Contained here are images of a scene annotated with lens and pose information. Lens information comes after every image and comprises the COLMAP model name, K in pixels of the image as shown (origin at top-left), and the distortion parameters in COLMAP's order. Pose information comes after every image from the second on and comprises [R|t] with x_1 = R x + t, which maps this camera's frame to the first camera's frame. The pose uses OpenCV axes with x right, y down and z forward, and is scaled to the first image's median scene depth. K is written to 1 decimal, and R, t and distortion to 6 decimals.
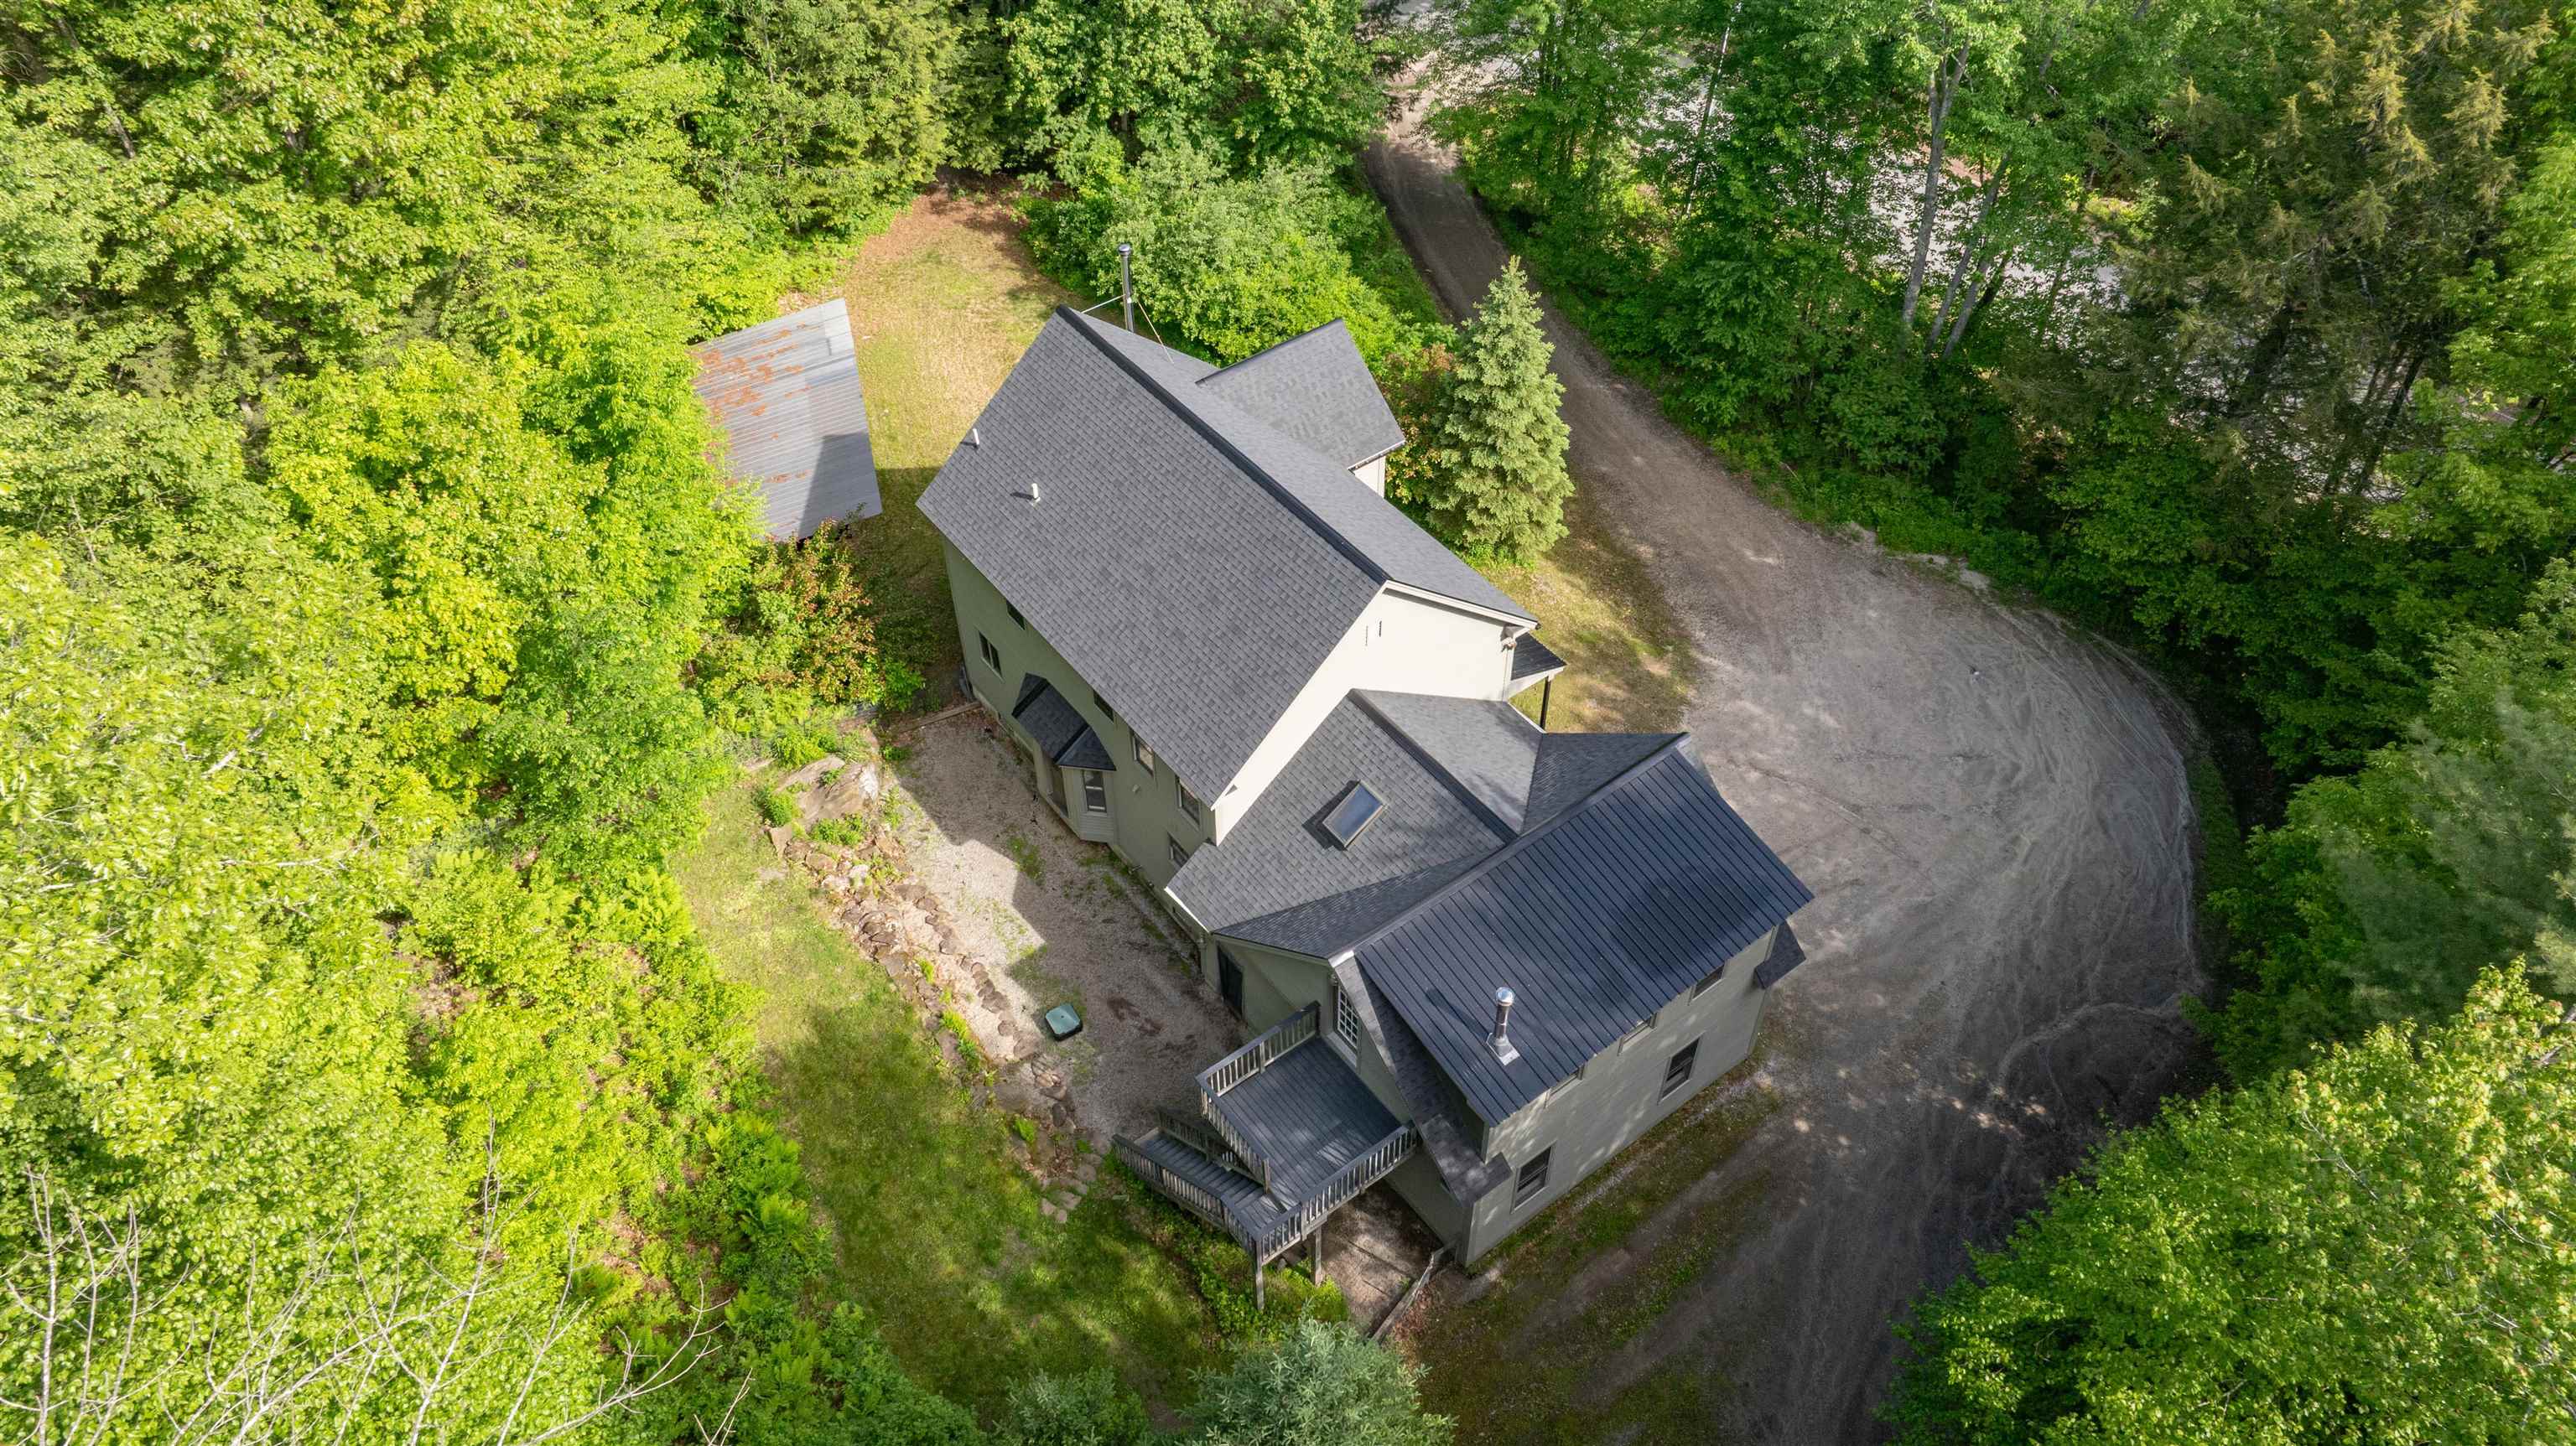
lens RADIAL K [[1786.2, 0, 1292.8], [0, 1786.2, 718.9], [0, 0, 1]] dist [0.006892, 0.000861]
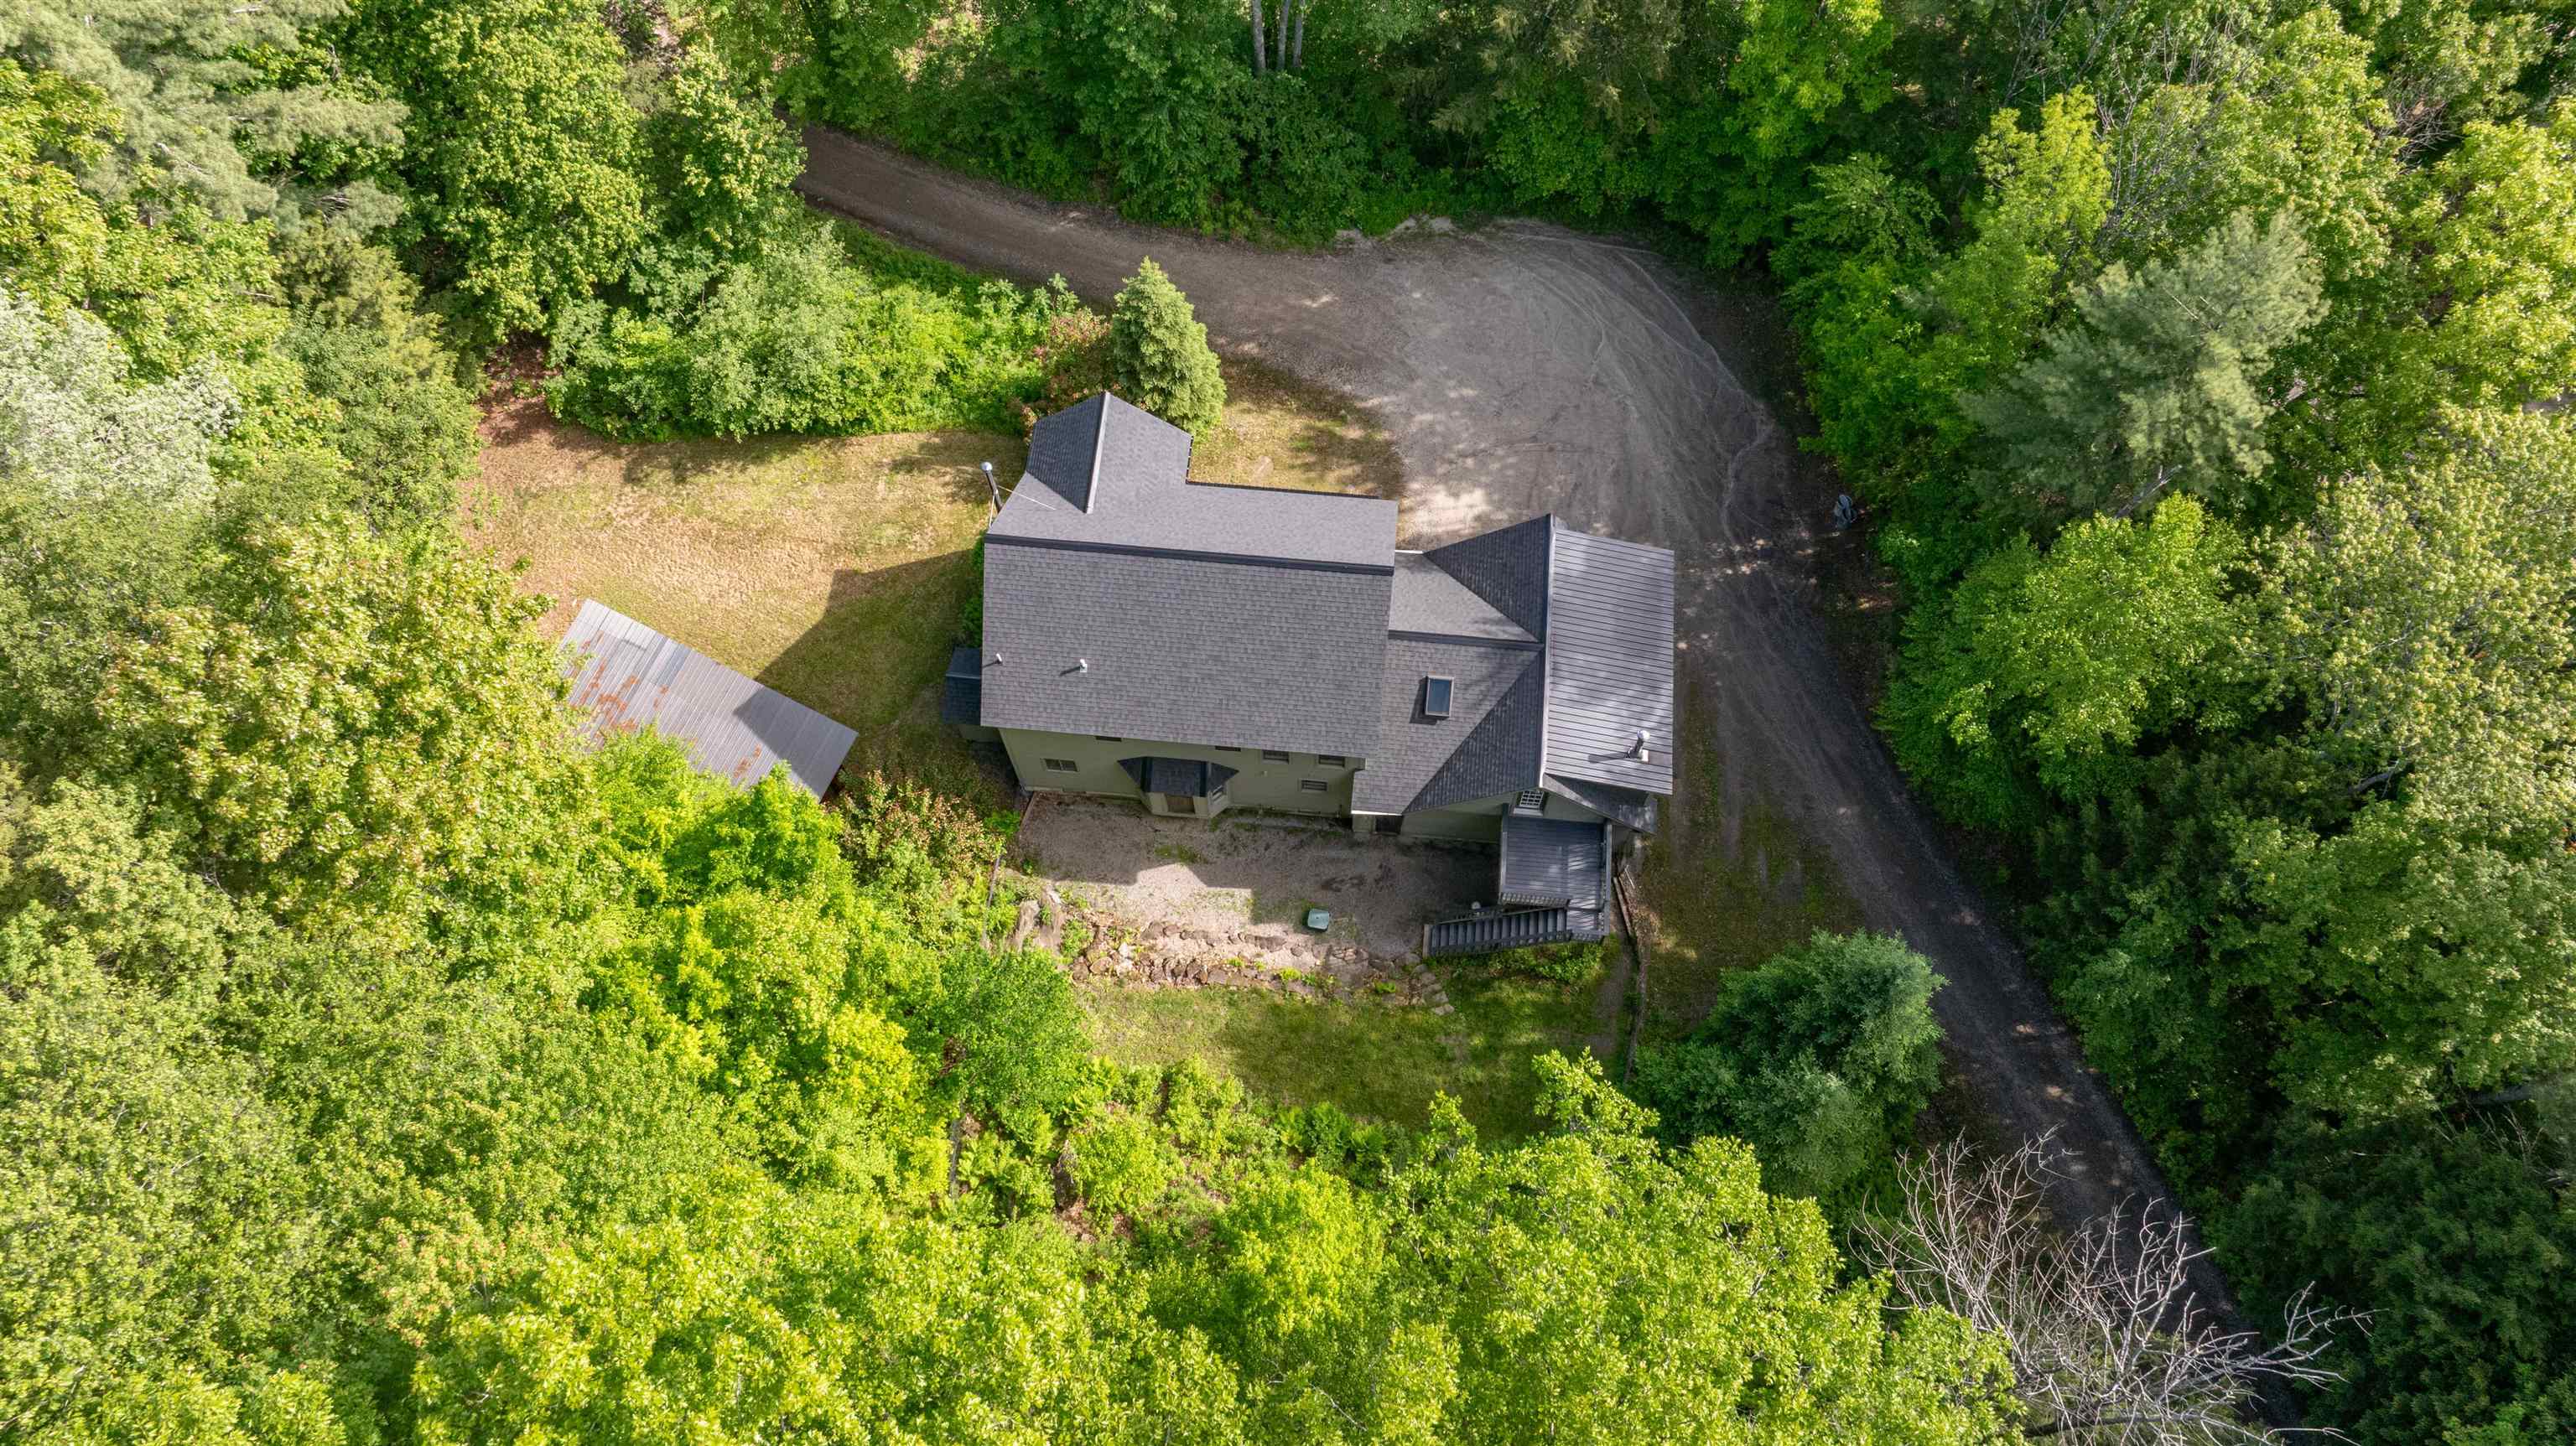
lens RADIAL K [[1786.2, 0, 1287.4], [0, 1786.2, 728.0], [0, 0, 1]] dist [0.006892, 0.000861]
pose [[0.682055, -0.674141, 0.283434, -0.408747], [0.537819, 0.725018, 0.430232, -0.529168], [-0.495532, -0.141006, 0.857068, -0.199494]]
